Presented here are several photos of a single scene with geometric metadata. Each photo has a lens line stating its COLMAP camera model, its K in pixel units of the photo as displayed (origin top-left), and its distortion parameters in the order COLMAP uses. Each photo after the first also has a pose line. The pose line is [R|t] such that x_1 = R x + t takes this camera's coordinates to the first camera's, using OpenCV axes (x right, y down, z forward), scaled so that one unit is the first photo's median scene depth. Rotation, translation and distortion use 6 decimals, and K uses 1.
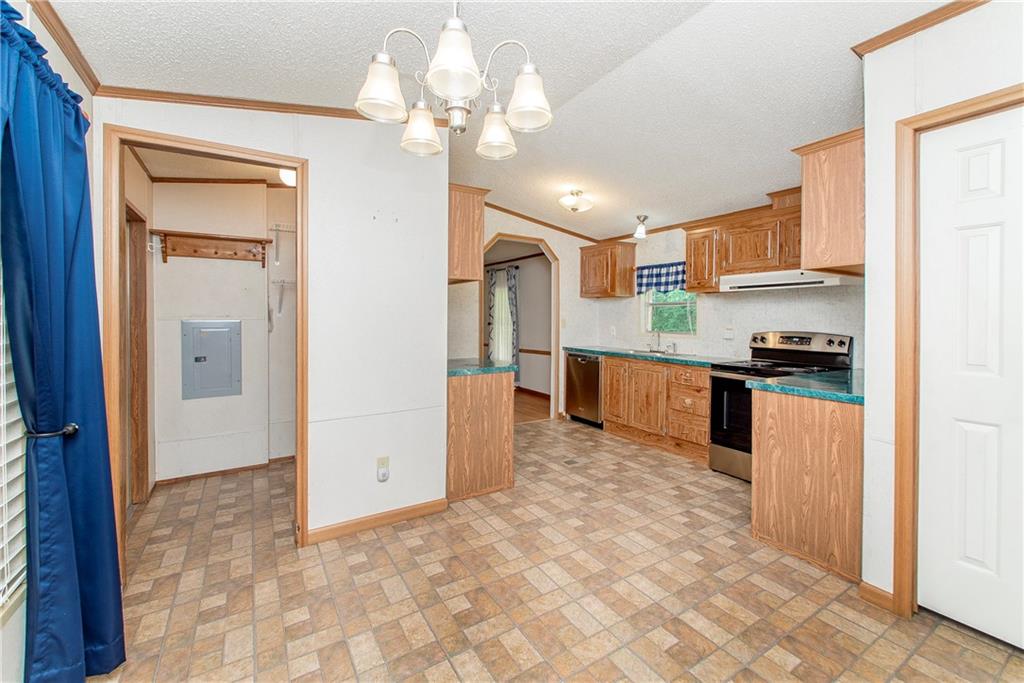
lens RADIAL K [[443.0, 0, 512.8], [0, 443.0, 320.4], [0, 0, 1]] dist [0.013775, -0.005493]
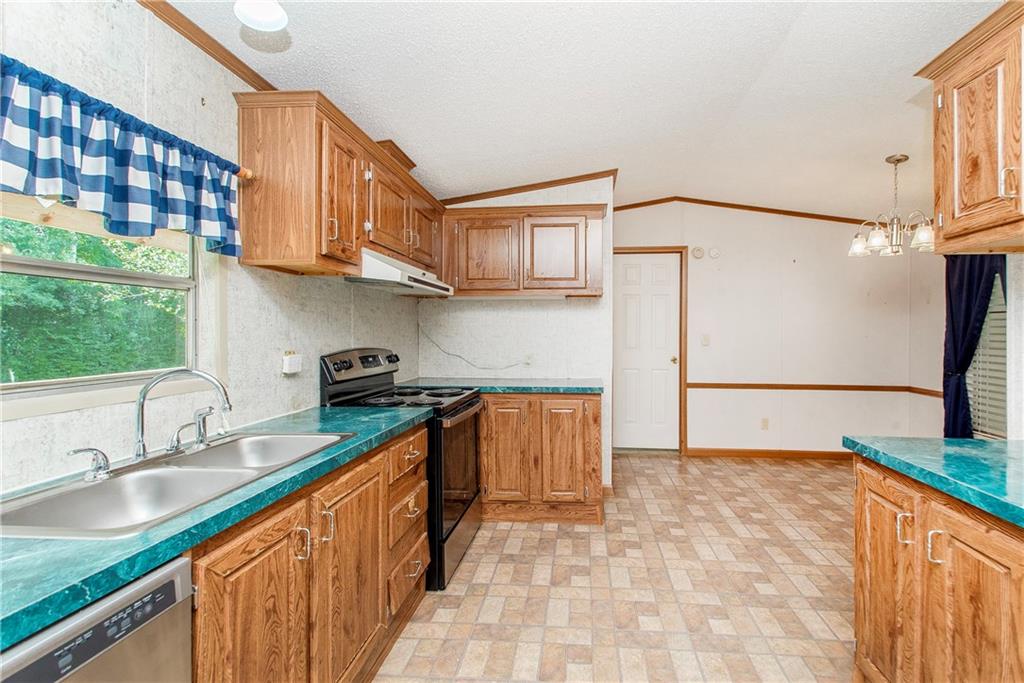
lens RADIAL K [[443.0, 0, 556.6], [0, 443.0, 330.7], [0, 0, 1]] dist [0.013775, -0.005493]
pose [[-0.816170, -0.005341, 0.577788, -0.011349], [-0.001810, 0.999976, 0.006687, -0.008673], [-0.577810, 0.004413, -0.816160, 1.516940]]
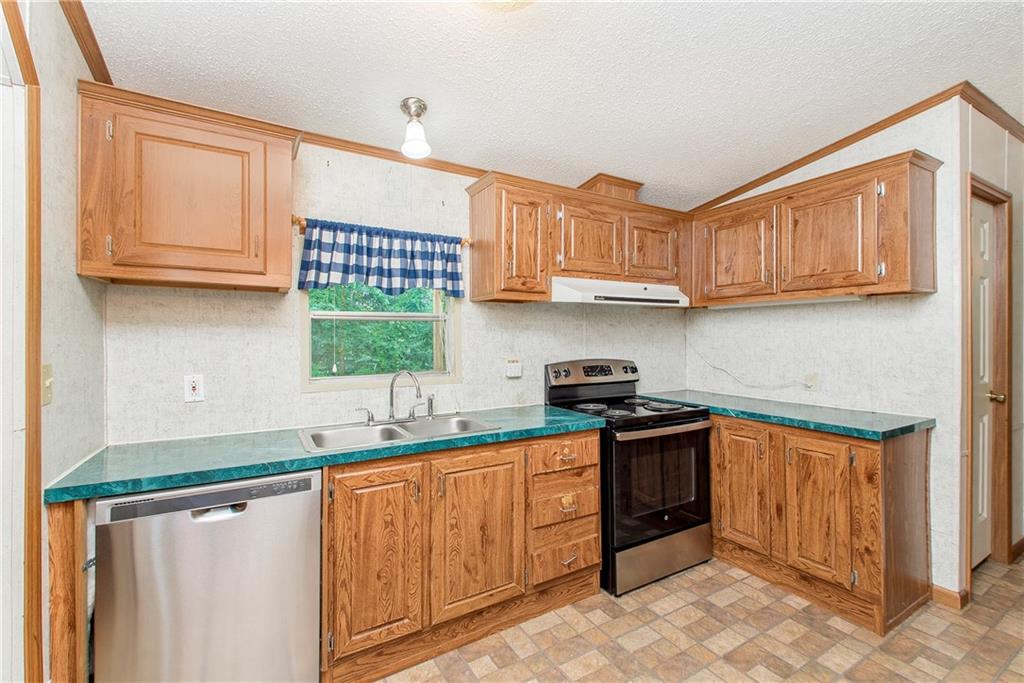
lens RADIAL K [[443.0, 0, 517.2], [0, 443.0, 332.8], [0, 0, 1]] dist [0.013775, -0.005493]
pose [[0.012843, -0.001245, 0.999917, -0.172786], [0.009776, 0.999952, 0.001120, -0.026782], [-0.999870, 0.009761, 0.012854, 1.228025]]
